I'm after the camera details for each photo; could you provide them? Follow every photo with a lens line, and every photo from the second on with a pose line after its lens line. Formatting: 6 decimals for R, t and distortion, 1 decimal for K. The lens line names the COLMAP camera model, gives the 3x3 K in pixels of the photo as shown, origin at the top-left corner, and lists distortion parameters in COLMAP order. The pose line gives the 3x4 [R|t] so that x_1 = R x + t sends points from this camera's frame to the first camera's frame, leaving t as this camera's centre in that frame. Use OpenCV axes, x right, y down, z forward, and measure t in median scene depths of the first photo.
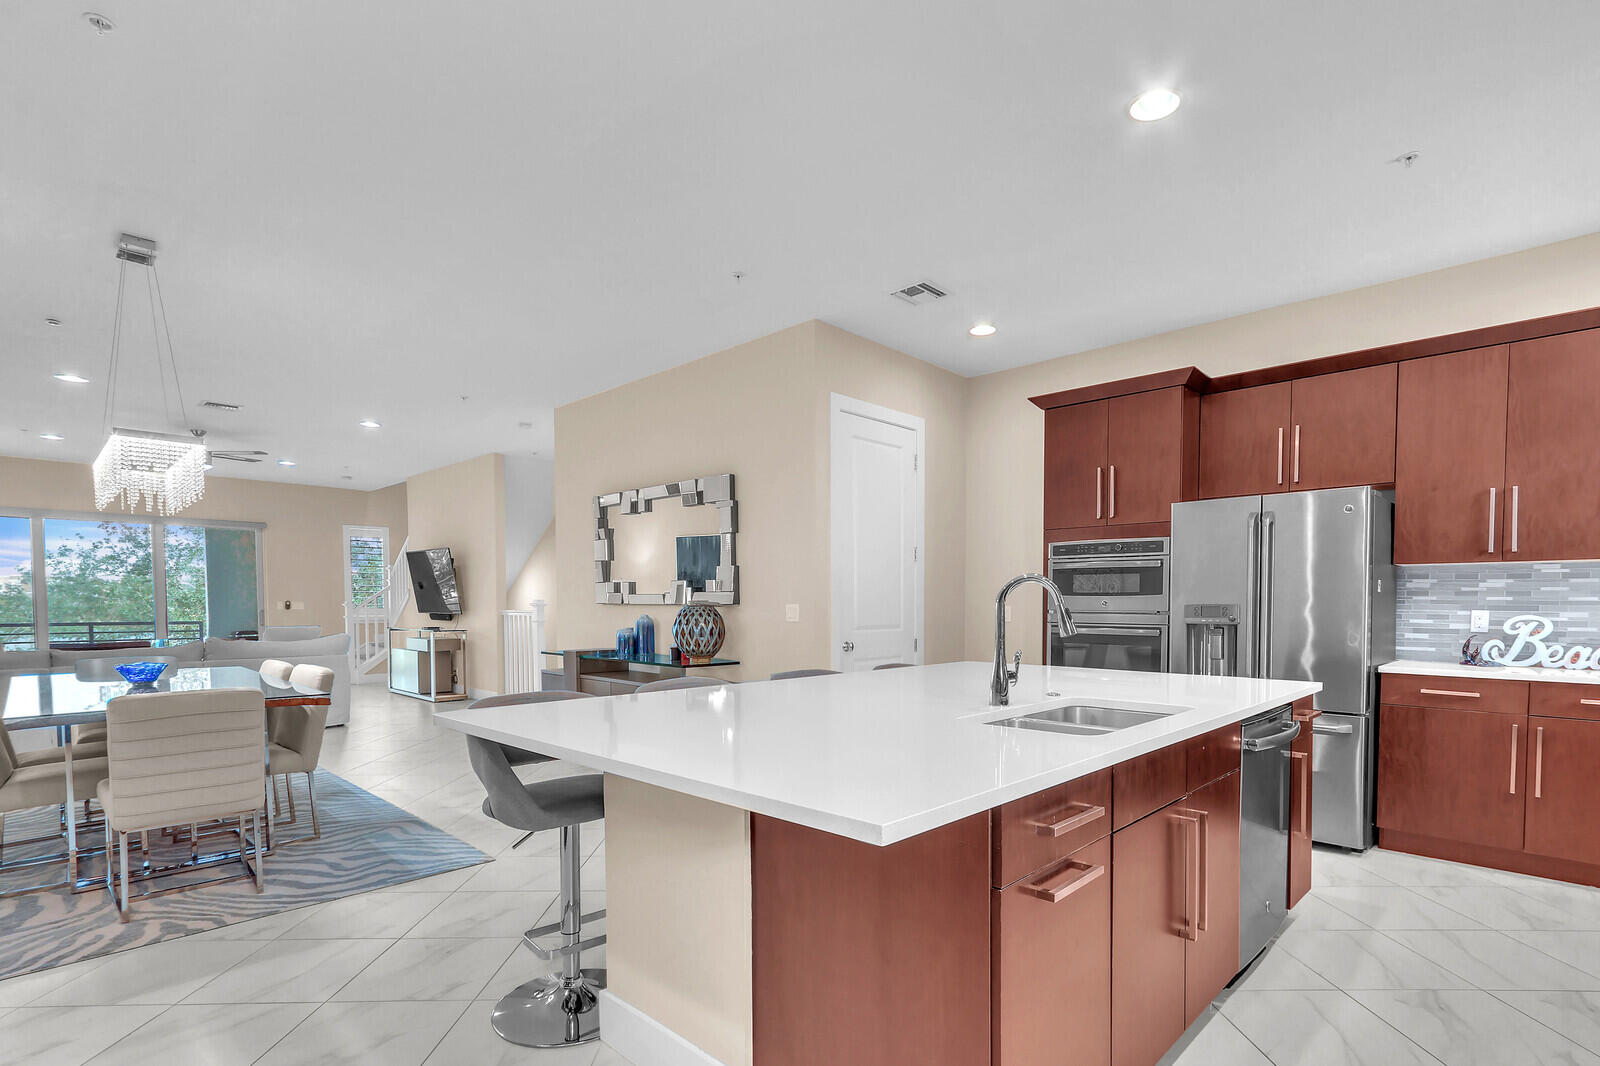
lens RADIAL K [[780.1, 0, 784.6], [0, 780.1, 629.7], [0, 0, 1]] dist [0.016566, 0.000196]
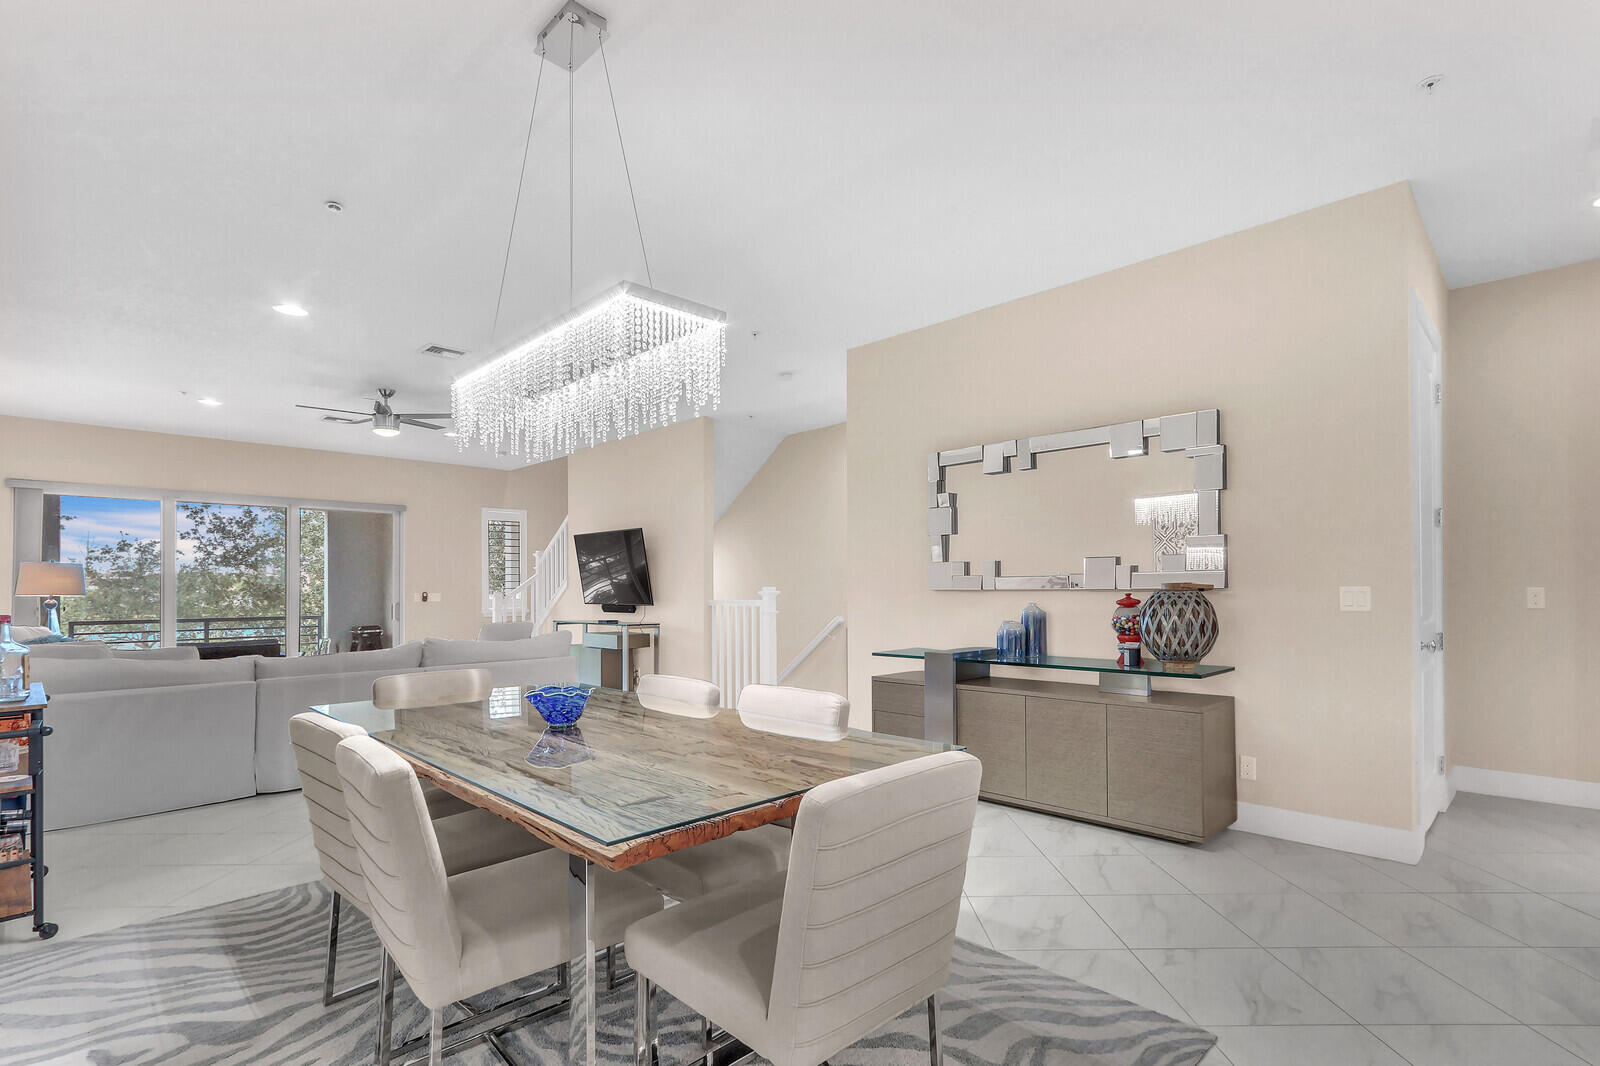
lens RADIAL K [[764.1, 0, 797.8], [0, 764.1, 583.3], [0, 0, 1]] dist [0.011004, -0.000326]
pose [[0.999960, -0.007427, -0.004882, -0.216779], [0.007192, 0.998884, -0.046676, -0.003216], [0.005223, 0.046639, 0.998898, 0.139115]]
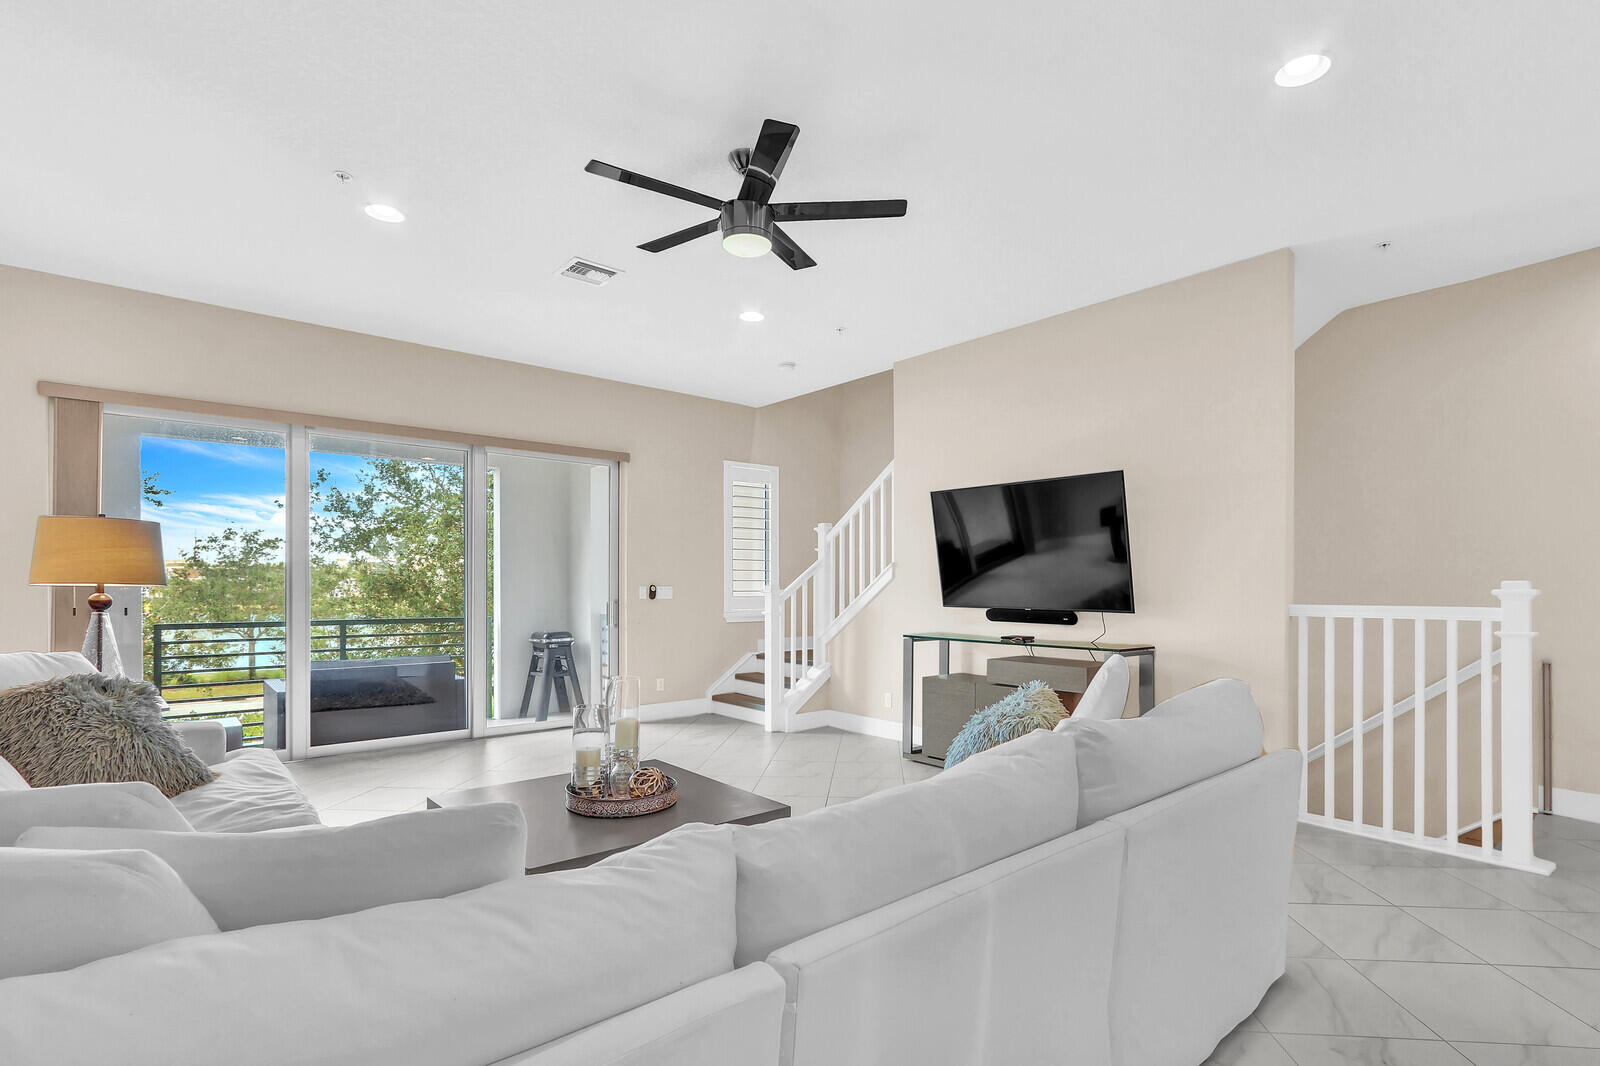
lens RADIAL K [[774.6, 0, 821.2], [0, 774.6, 589.4], [0, 0, 1]] dist [0.002188, 0.000987]
pose [[0.997386, 0.001772, -0.072230, -0.492555], [-0.004206, 0.999428, -0.033564, -0.014993], [0.072129, 0.033780, 0.996823, 0.450912]]
